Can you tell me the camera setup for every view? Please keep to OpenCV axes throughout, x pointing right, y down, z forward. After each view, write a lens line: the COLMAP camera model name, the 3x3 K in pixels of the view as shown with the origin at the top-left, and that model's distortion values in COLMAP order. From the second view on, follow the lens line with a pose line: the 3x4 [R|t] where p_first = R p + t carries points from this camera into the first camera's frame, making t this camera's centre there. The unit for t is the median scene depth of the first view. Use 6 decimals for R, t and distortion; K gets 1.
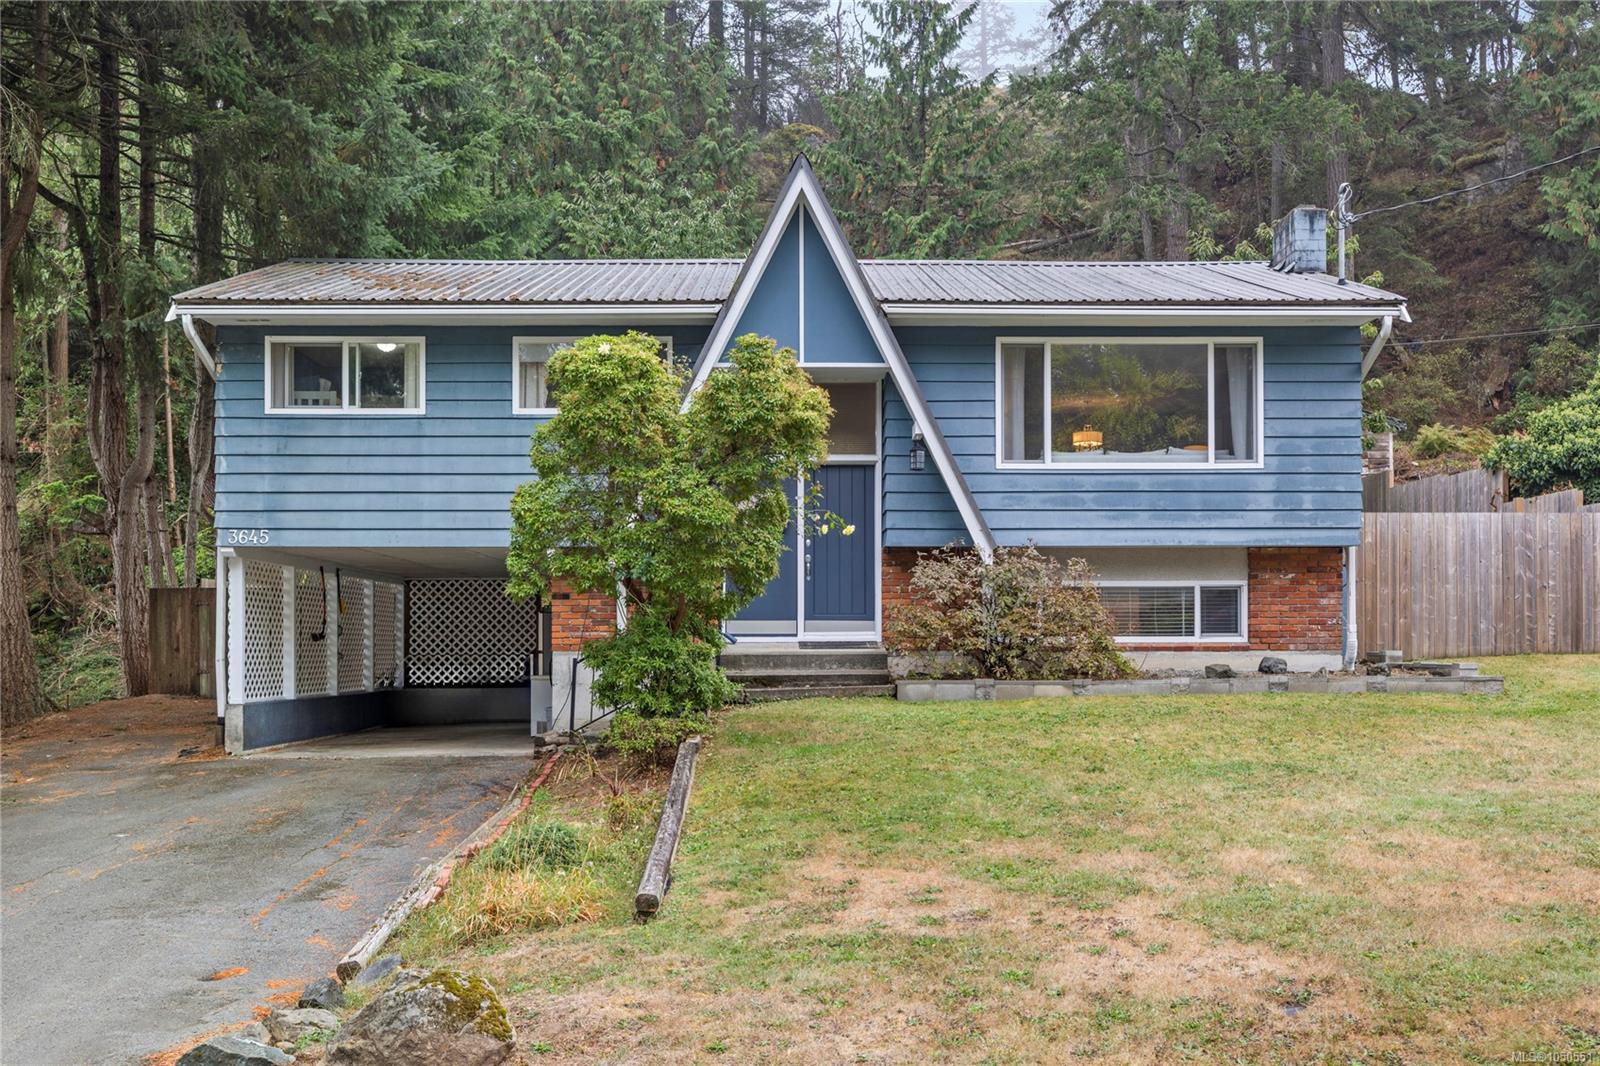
lens RADIAL K [[1547.0, 0, 762.5], [0, 1547.0, 595.2], [0, 0, 1]] dist [0.004340, 0.000000]
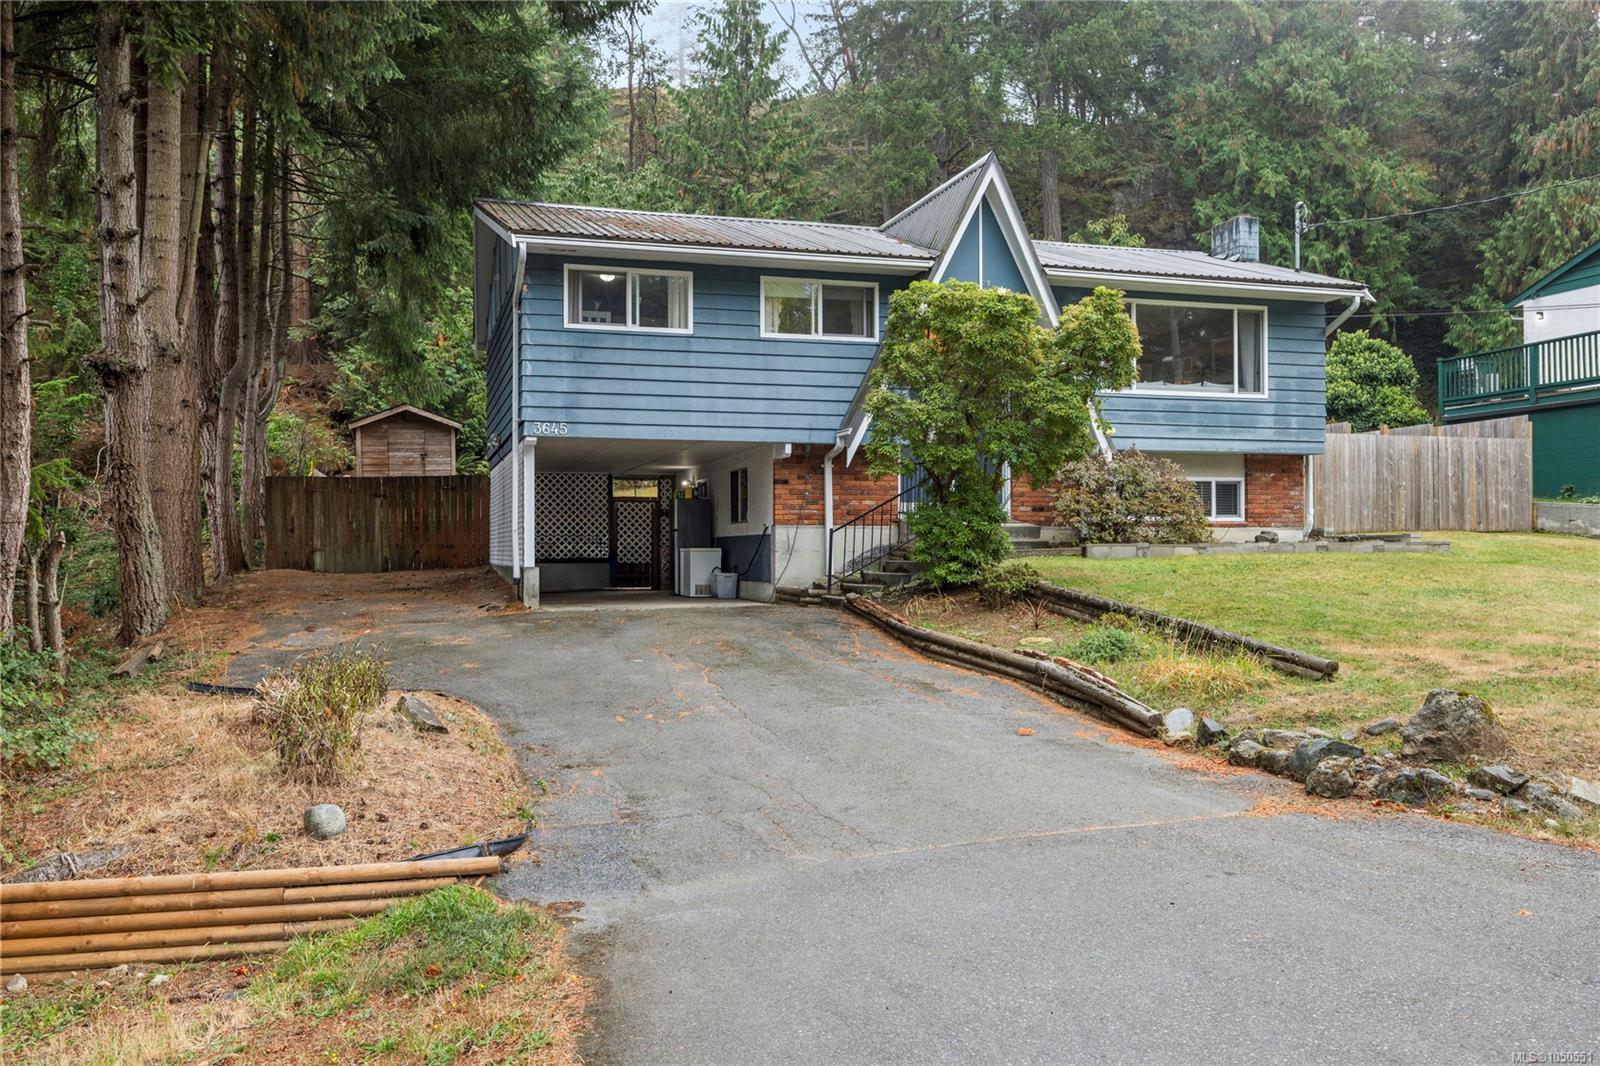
lens RADIAL K [[1287.6, 0, 802.8], [0, 1287.6, 509.0], [0, 0, 1]] dist [0.010162, 0.004700]
pose [[0.961923, 0.008259, 0.273197, -0.412426], [-0.008870, 0.999960, 0.001004, 0.022494], [-0.273178, -0.003389, 0.961958, -0.025742]]
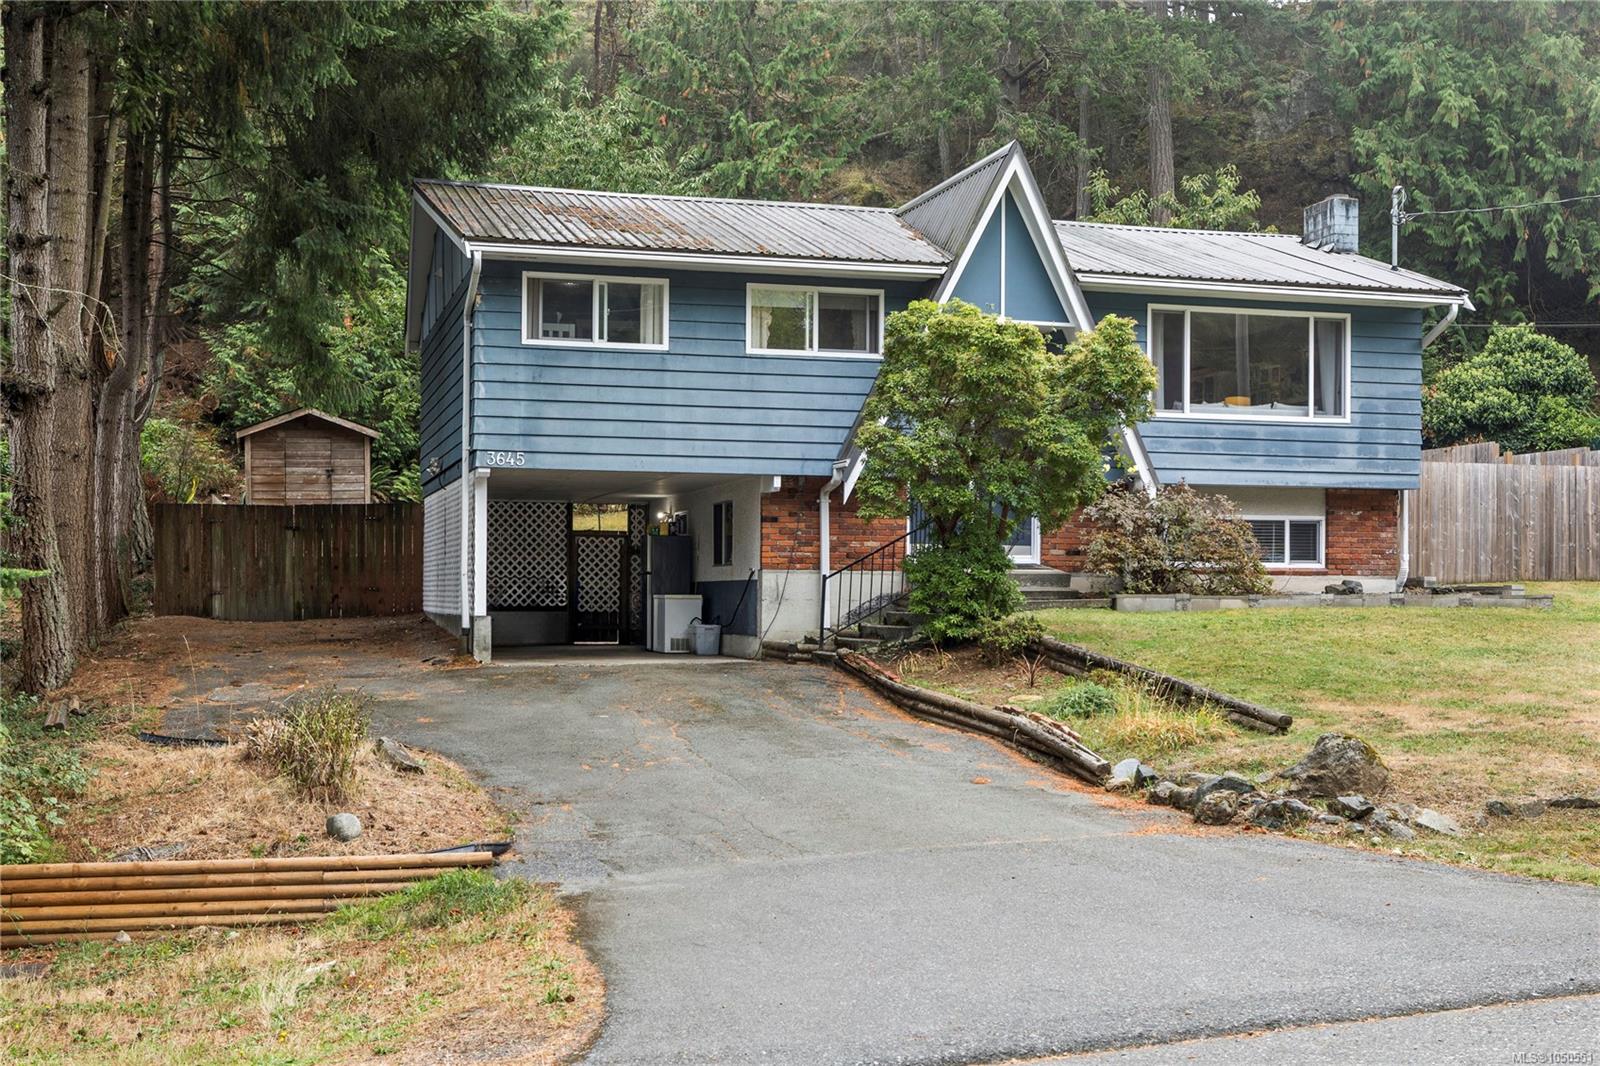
lens RADIAL K [[1865.3, 0, 804.3], [0, 1865.3, 533.2], [0, 0, 1]] dist [0.008008, 0.000000]
pose [[0.966811, 0.015727, 0.255007, -0.455181], [-0.016430, 0.999865, 0.000628, 0.009522], [-0.254963, -0.004797, 0.966939, -0.294878]]
